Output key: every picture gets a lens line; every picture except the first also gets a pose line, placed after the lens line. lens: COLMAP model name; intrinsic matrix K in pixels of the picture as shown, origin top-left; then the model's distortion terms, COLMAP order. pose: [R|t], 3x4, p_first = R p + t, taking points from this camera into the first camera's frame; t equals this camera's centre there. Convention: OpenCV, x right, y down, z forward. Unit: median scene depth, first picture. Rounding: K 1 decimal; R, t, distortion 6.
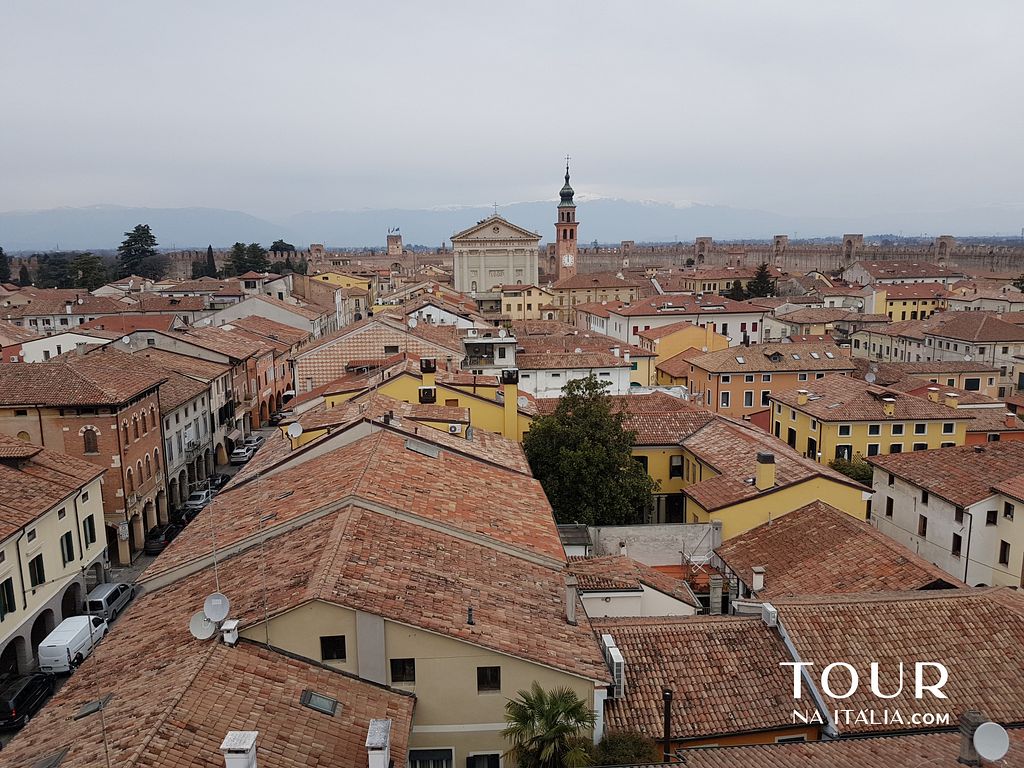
lens RADIAL K [[783.0, 0, 512.0], [0, 783.0, 384.0], [0, 0, 1]] dist [0.195181, -0.318832]
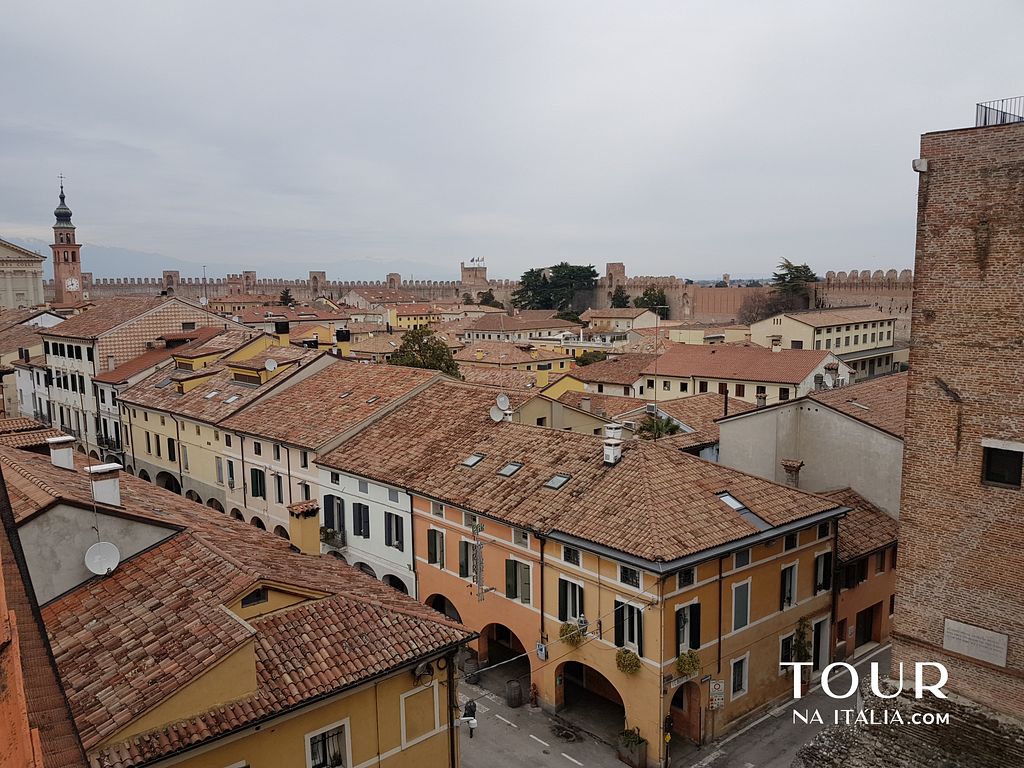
lens RADIAL K [[783.0, 0, 512.0], [0, 783.0, 384.0], [0, 0, 1]] dist [0.195181, -0.318832]
pose [[0.747743, -0.077717, 0.659425, -0.223488], [0.116731, 0.993045, -0.015329, 0.041516], [-0.653647, 0.088437, 0.751614, -0.039933]]
